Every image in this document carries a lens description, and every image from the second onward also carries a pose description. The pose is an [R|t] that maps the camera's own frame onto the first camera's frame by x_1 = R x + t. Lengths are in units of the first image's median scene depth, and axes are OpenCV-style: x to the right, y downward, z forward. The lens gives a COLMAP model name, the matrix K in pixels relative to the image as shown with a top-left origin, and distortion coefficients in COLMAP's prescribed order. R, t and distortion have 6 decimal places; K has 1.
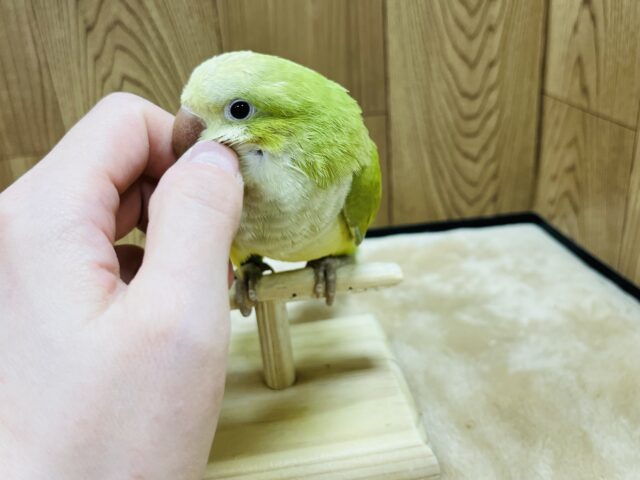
lens RADIAL K [[655.0, 0, 319.9], [0, 655.0, 243.6], [0, 0, 1]] dist [0.003235, 0.000000]
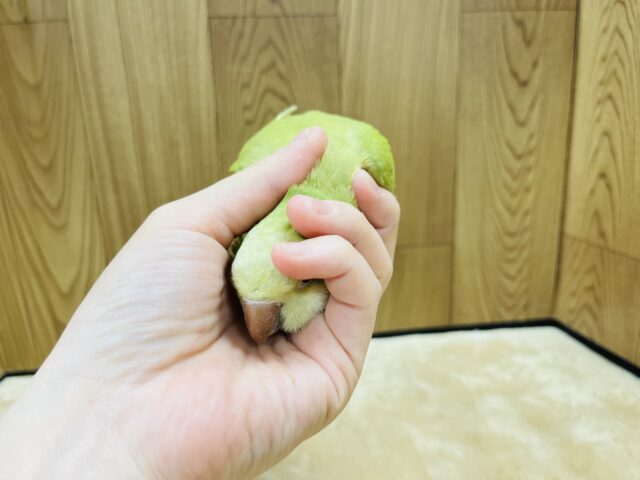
lens RADIAL K [[490.3, 0, 312.8], [0, 490.3, 233.9], [0, 0, 1]] dist [0.022804, -0.050544]
pose [[0.999298, 0.036989, -0.005949, -0.201609], [-0.037446, 0.981023, -0.190243, -0.008176], [-0.001201, 0.190332, 0.981719, -0.043217]]
